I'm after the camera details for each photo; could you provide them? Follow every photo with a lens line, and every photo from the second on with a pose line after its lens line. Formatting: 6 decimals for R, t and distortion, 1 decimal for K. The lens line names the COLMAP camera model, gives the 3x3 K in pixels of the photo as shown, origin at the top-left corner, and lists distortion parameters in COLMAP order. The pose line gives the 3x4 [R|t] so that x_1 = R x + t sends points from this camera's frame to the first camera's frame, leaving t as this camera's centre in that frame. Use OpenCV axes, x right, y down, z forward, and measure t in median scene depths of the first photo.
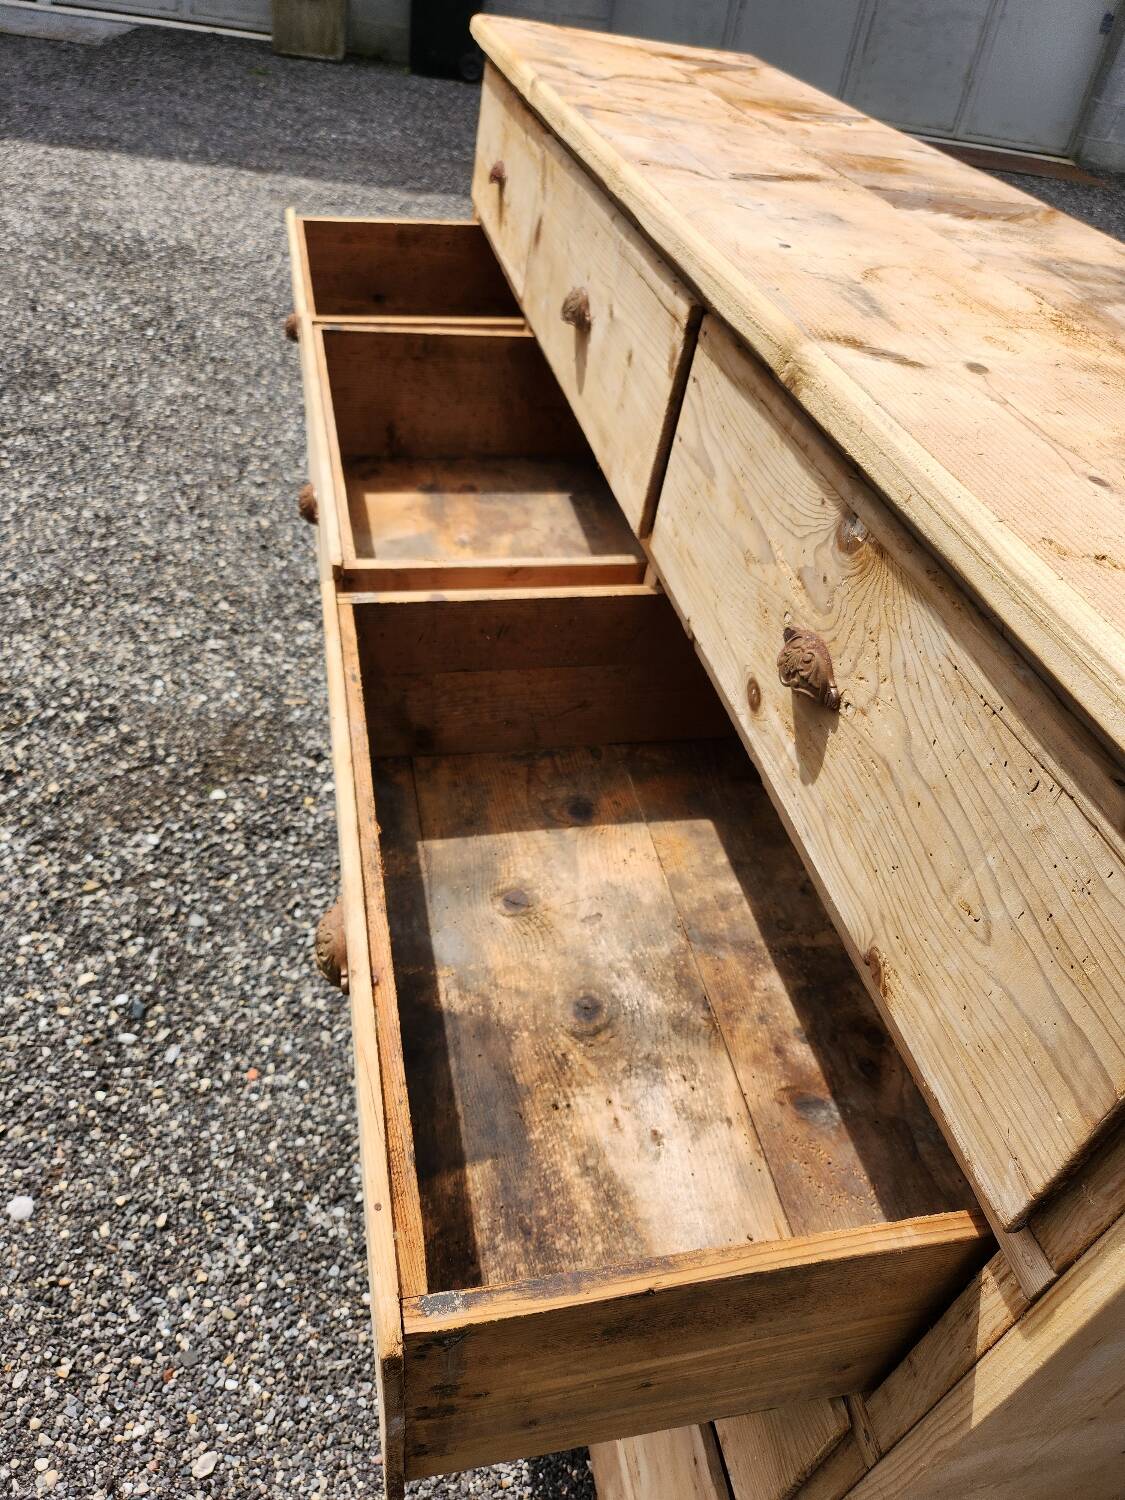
lens RADIAL K [[1068.3, 0, 562.5], [0, 1068.3, 750.0], [0, 0, 1]] dist [0.062041, -0.084379]
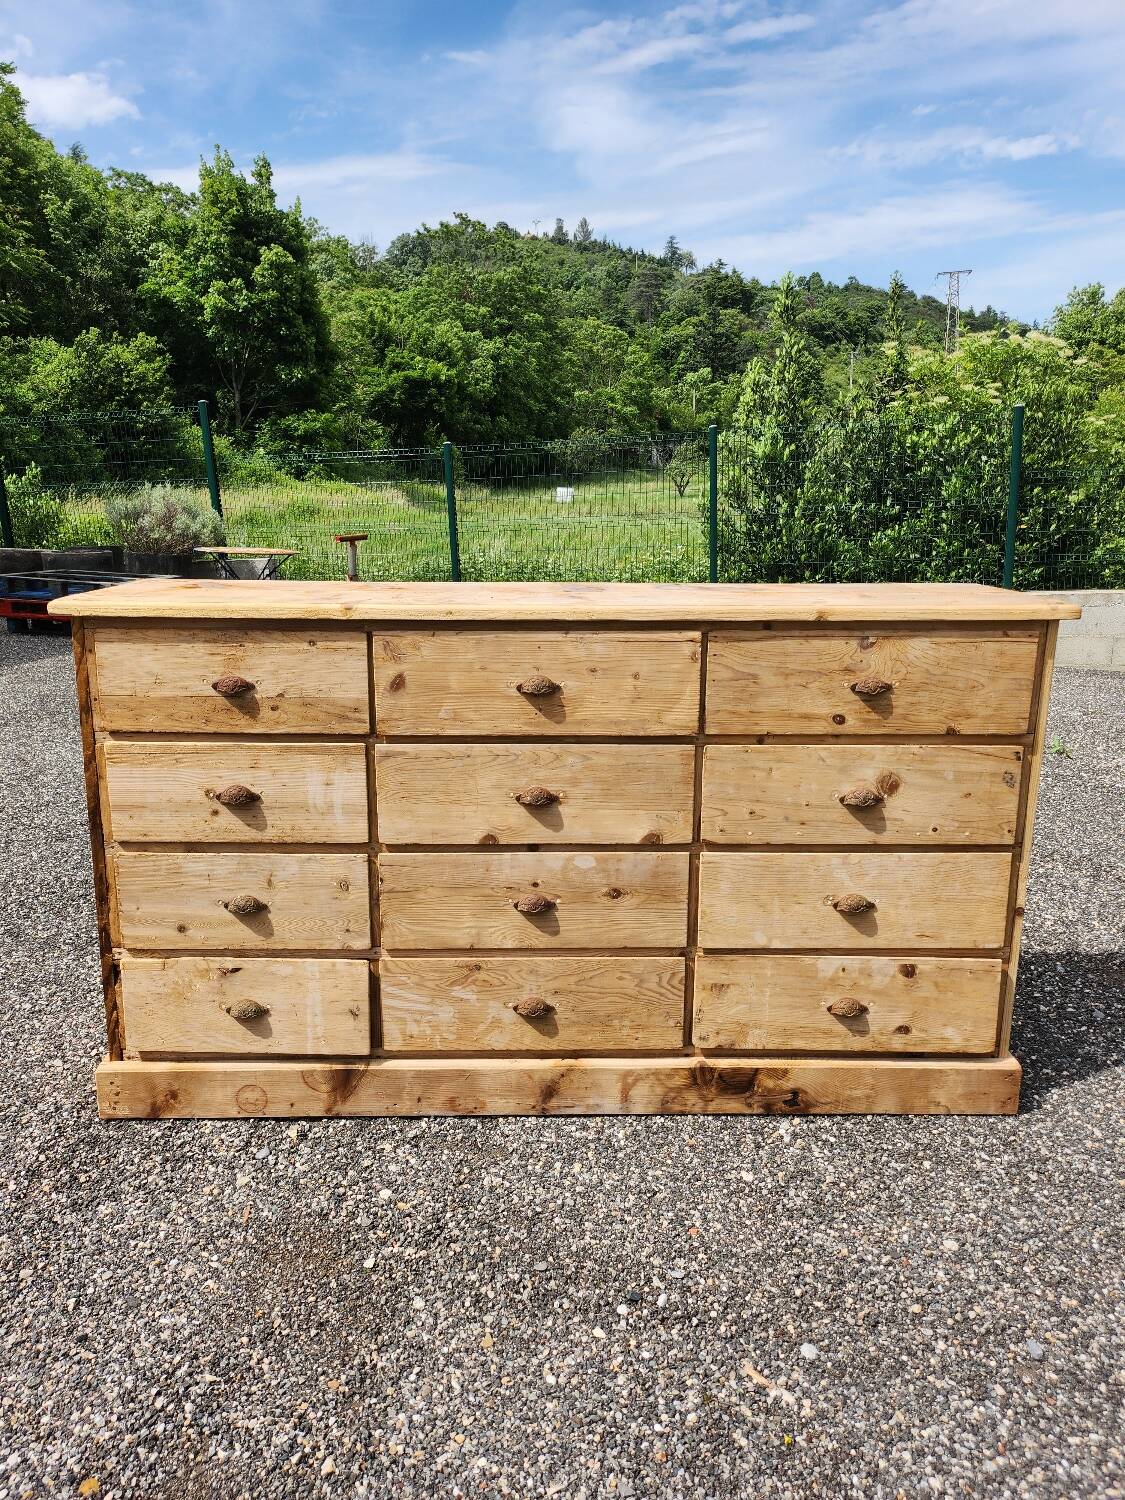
lens RADIAL K [[1047.9, 0, 562.5], [0, 1047.9, 750.0], [0, 0, 1]] dist [0.077646, -0.084183]
pose [[0.182407, -0.377355, 0.907927, -1.558230], [0.638960, 0.747341, 0.182241, -0.599519], [-0.747300, 0.546887, 0.377435, 0.341859]]
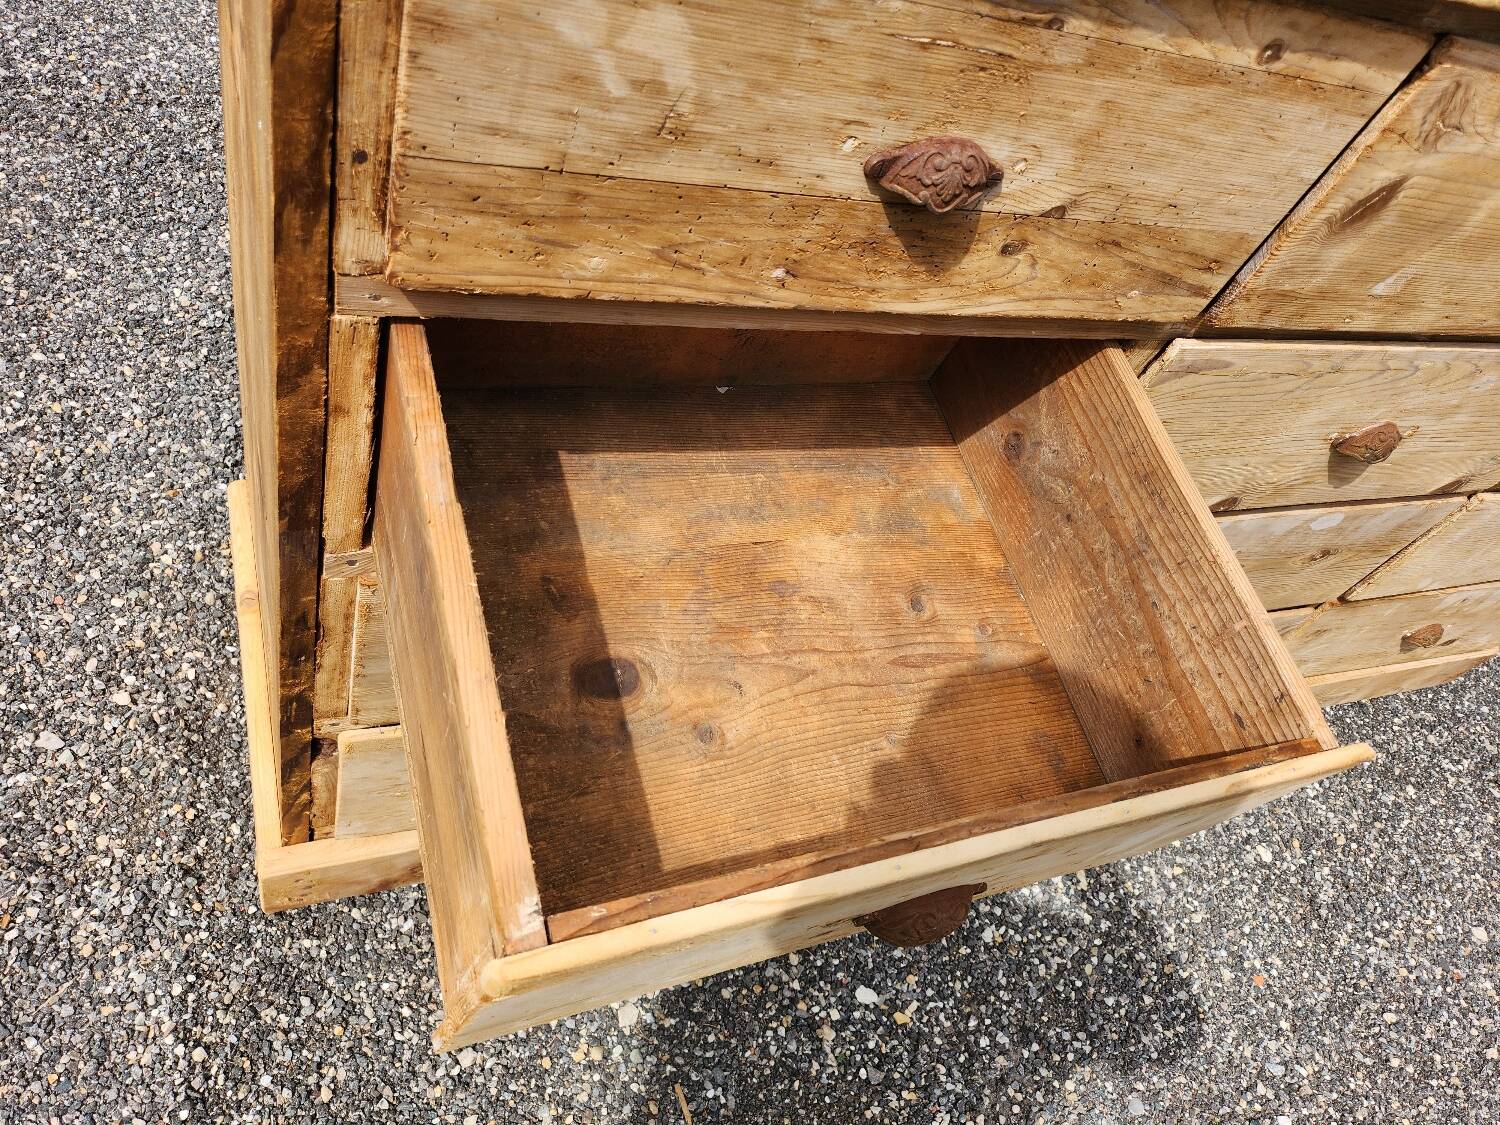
lens RADIAL K [[1054.0, 0, 749.2], [0, 1054.0, 575.6], [0, 0, 1]] dist [0.072807, -0.090669]
pose [[-0.060869, -0.903545, 0.424148, -0.407873], [0.339793, 0.380798, 0.859961, -1.046731], [-0.938528, 0.196468, 0.283839, 1.302428]]
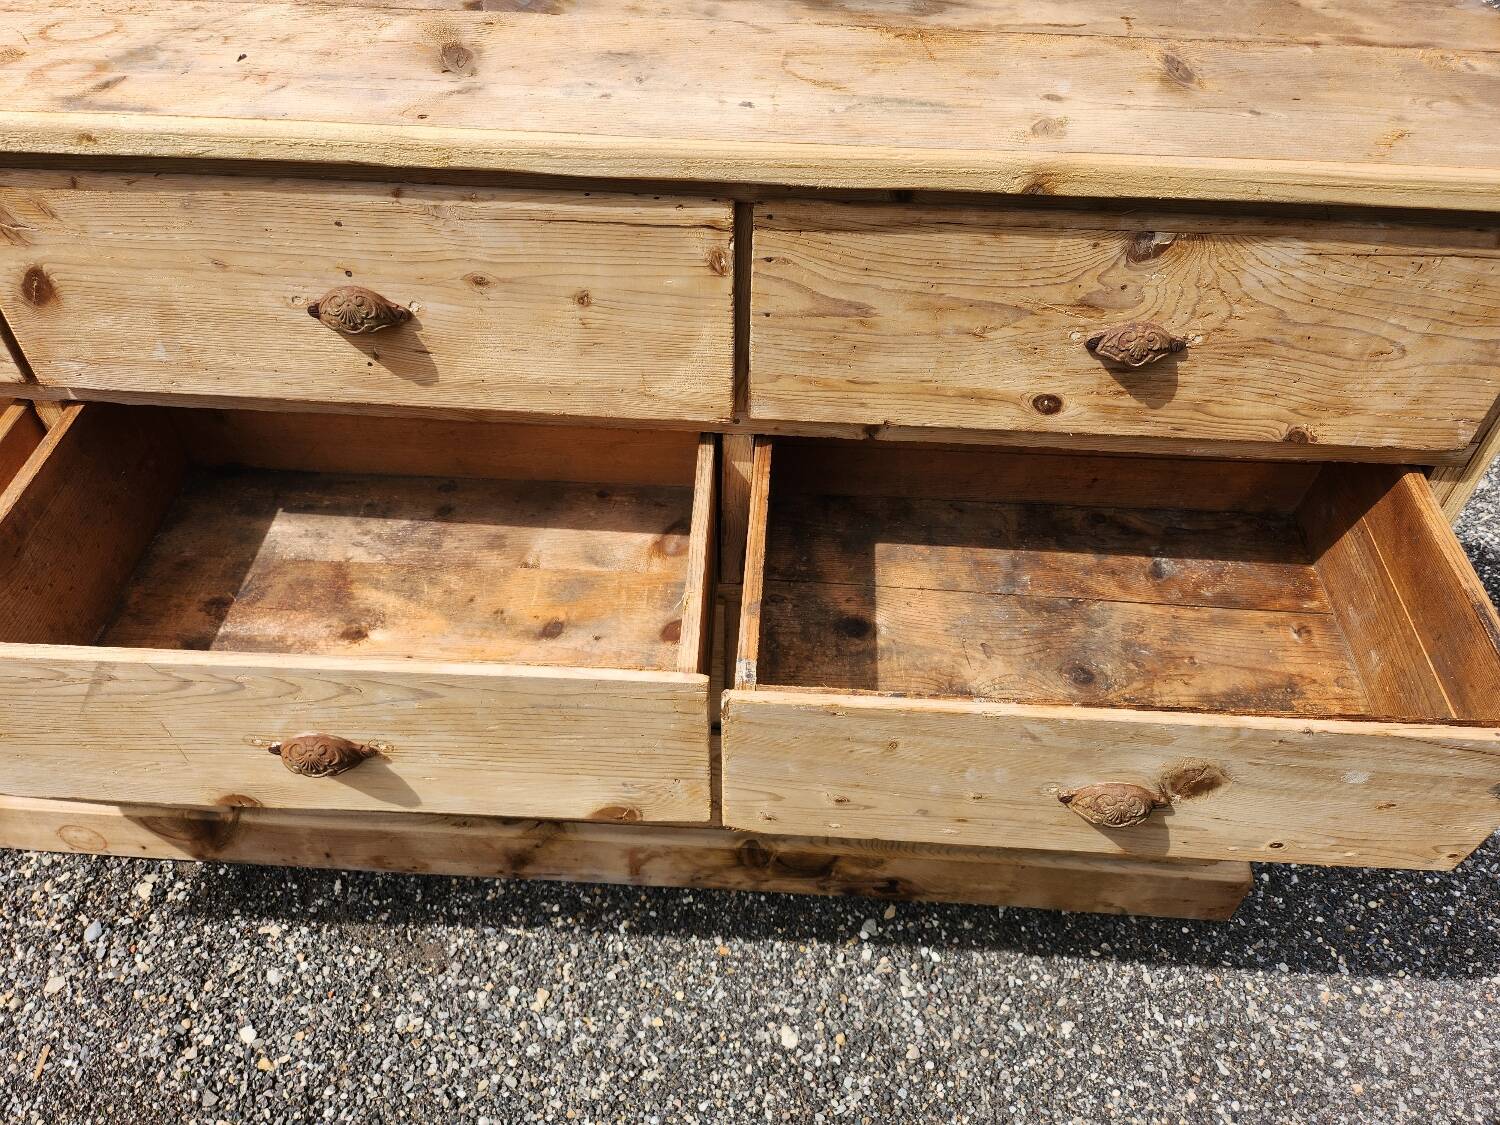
lens RADIAL K [[1057.6, 0, 750.9], [0, 1057.6, 553.6], [0, 0, 1]] dist [0.065121, -0.080114]
pose [[0.253263, -0.771158, 0.584101, -0.481070], [0.626448, 0.590828, 0.508415, -0.498983], [-0.737171, 0.237146, 0.632725, 0.321436]]
